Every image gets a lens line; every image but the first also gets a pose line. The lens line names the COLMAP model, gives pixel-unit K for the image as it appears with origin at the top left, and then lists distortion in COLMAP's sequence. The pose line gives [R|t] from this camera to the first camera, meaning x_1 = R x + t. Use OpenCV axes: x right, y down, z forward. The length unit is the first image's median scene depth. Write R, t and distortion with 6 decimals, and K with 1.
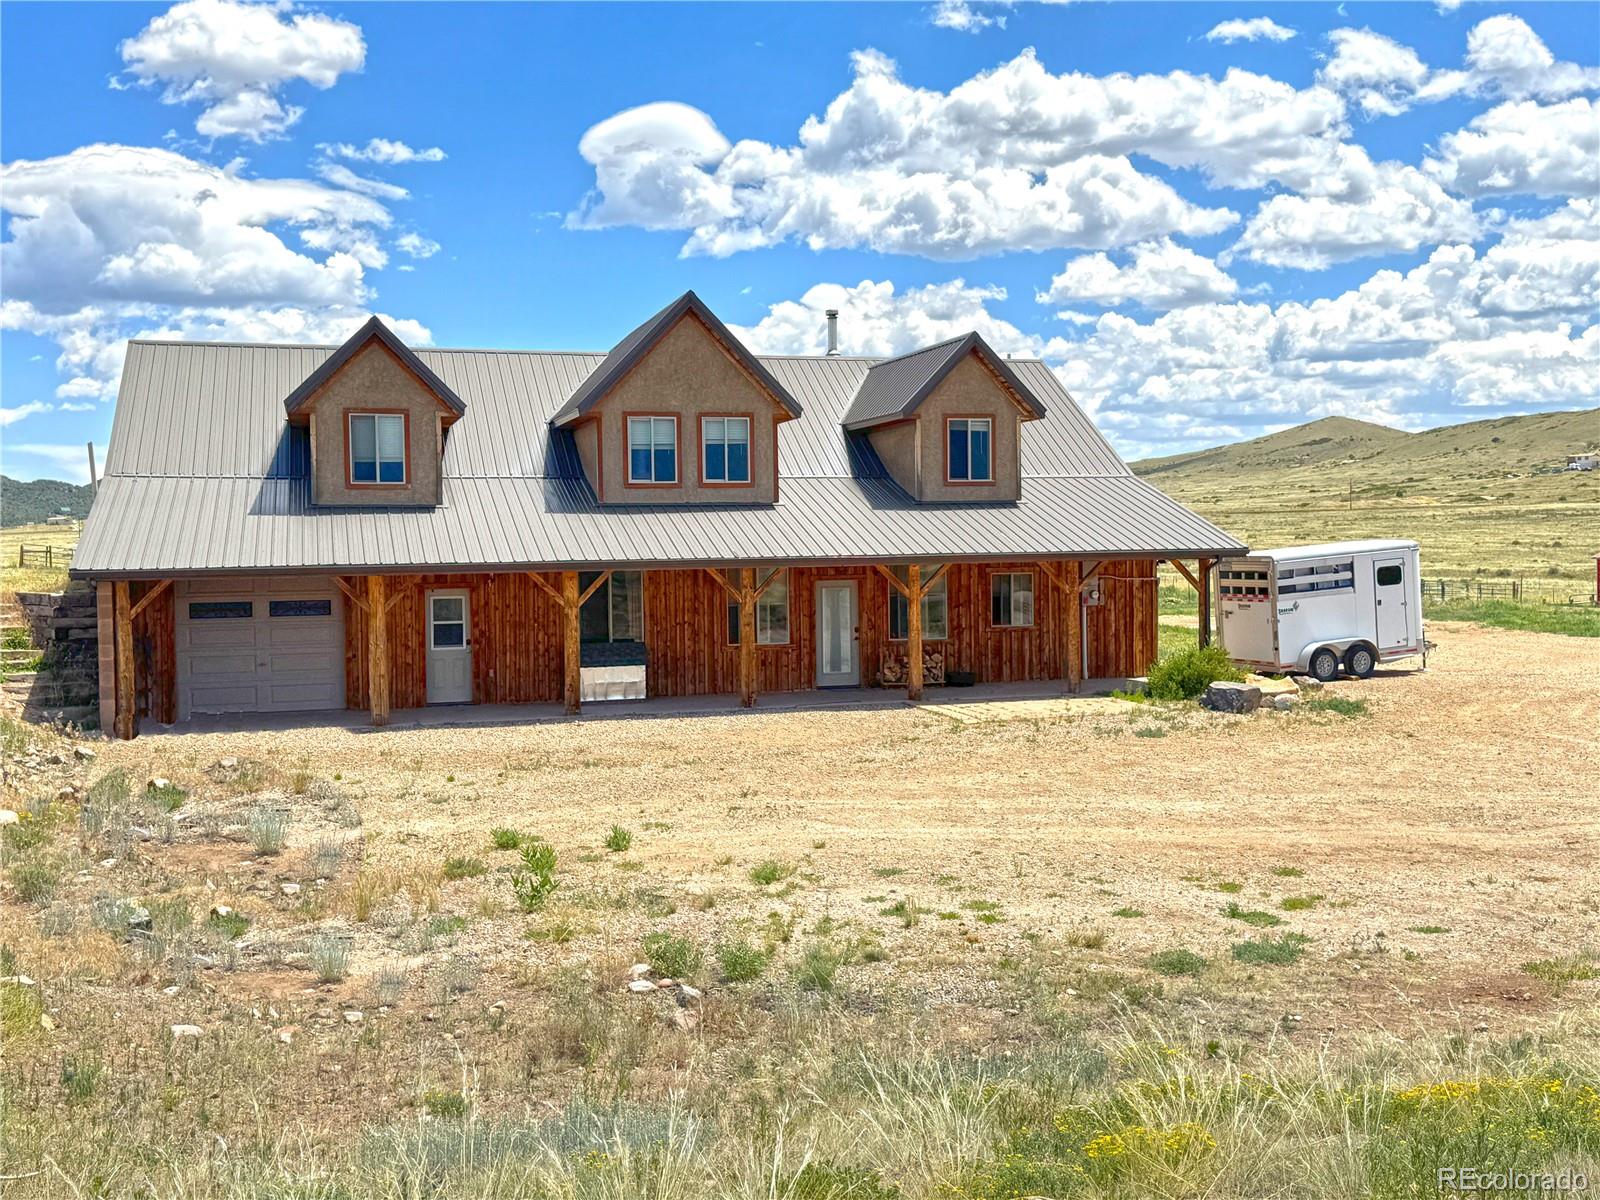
lens RADIAL K [[1668.2, 0, 800.0], [0, 1668.2, 600.0], [0, 0, 1]] dist [0.177759, -0.423403]
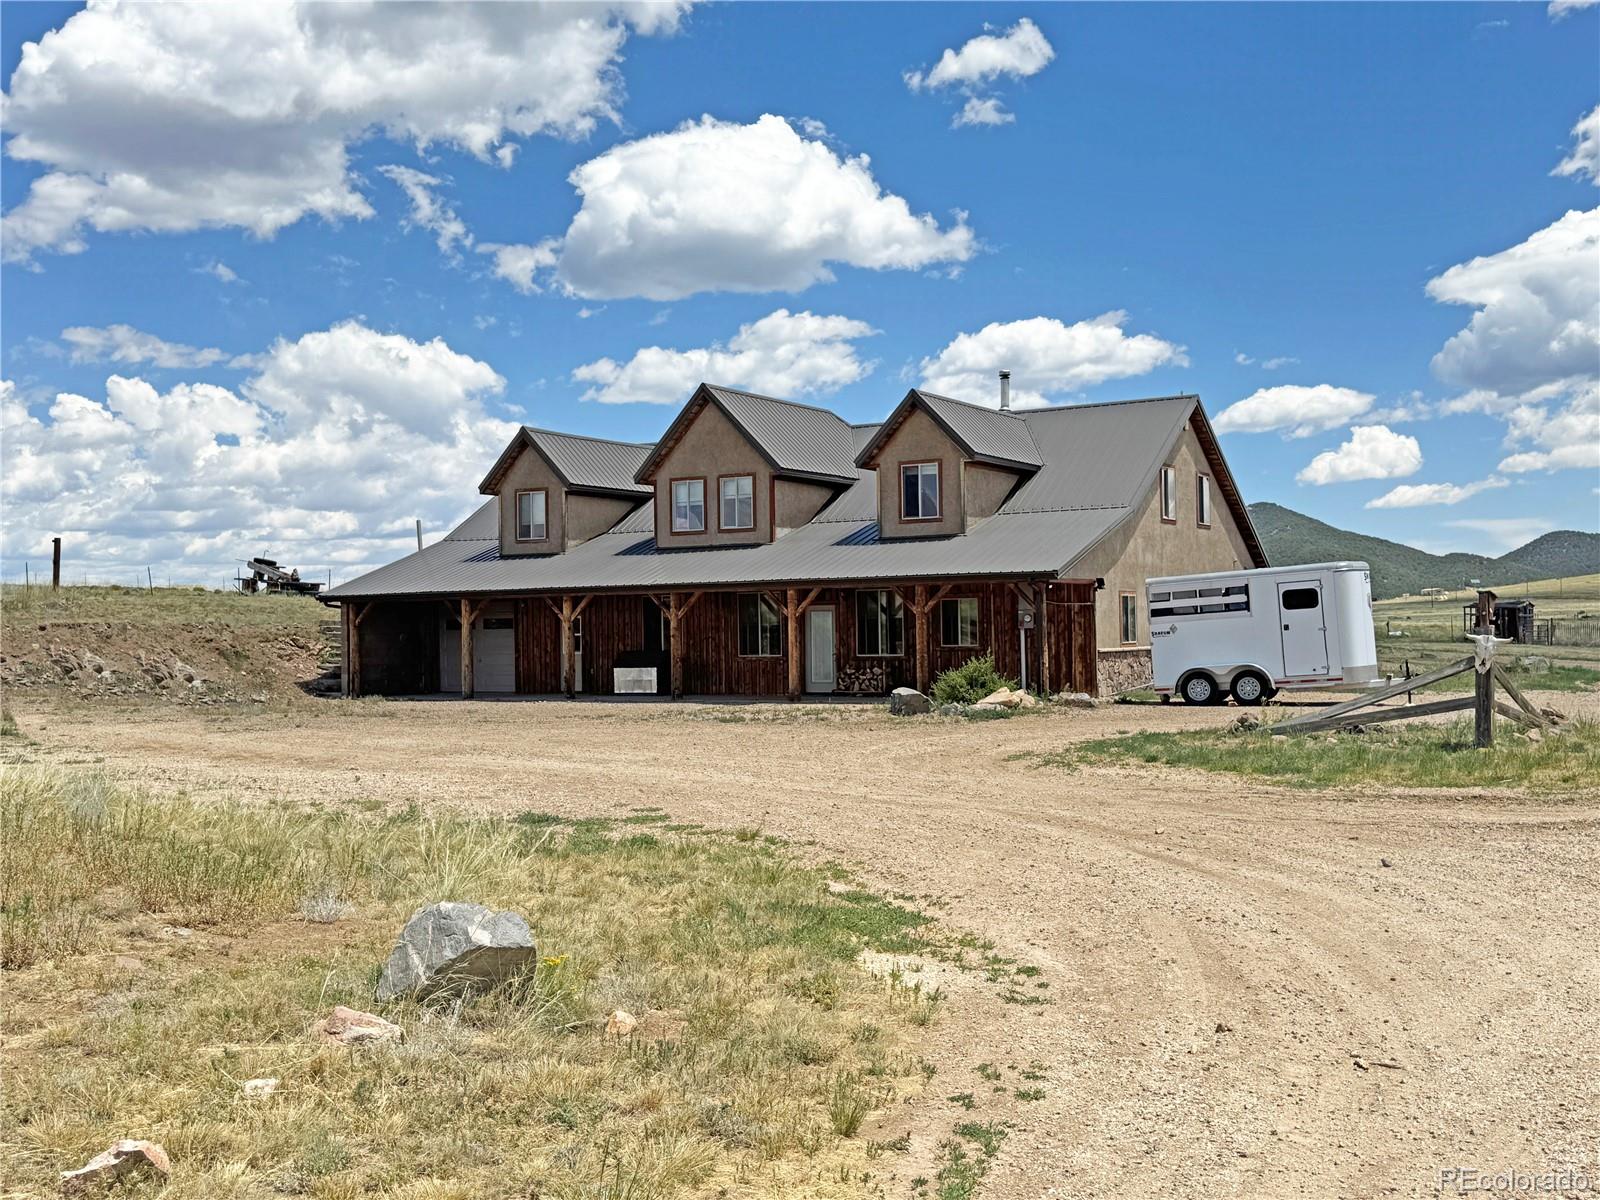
lens RADIAL K [[1668.2, 0, 800.0], [0, 1668.2, 600.0], [0, 0, 1]] dist [0.177759, -0.423403]
pose [[0.679973, -0.009526, -0.733175, 0.917236], [-0.022124, 0.999194, -0.033501, 0.025891], [0.732903, 0.039001, 0.679214, 0.170669]]
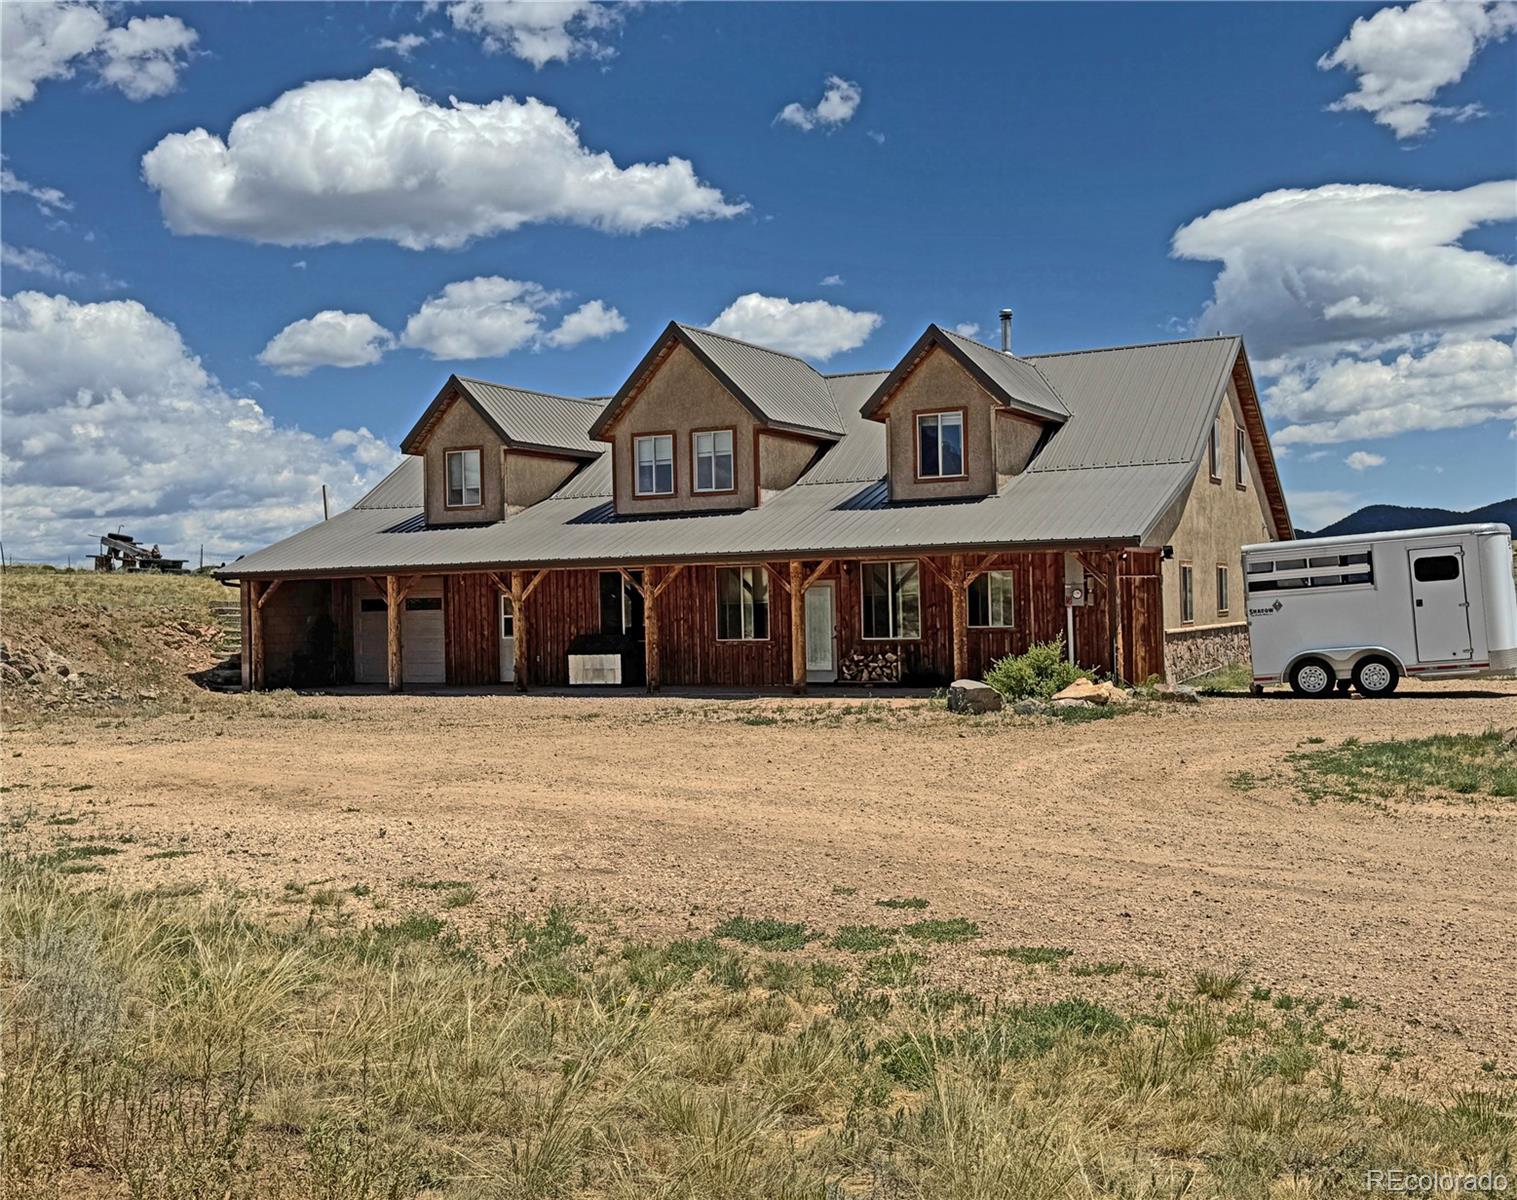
lens RADIAL K [[1645.2, 0, 713.3], [0, 1645.2, 590.0], [0, 0, 1]] dist [0.182656, -0.422668]
pose [[0.714212, -0.007796, -0.699886, 0.704326], [-0.014796, 0.999546, -0.026234, 0.022470], [0.699773, 0.029092, 0.713772, 0.232101]]
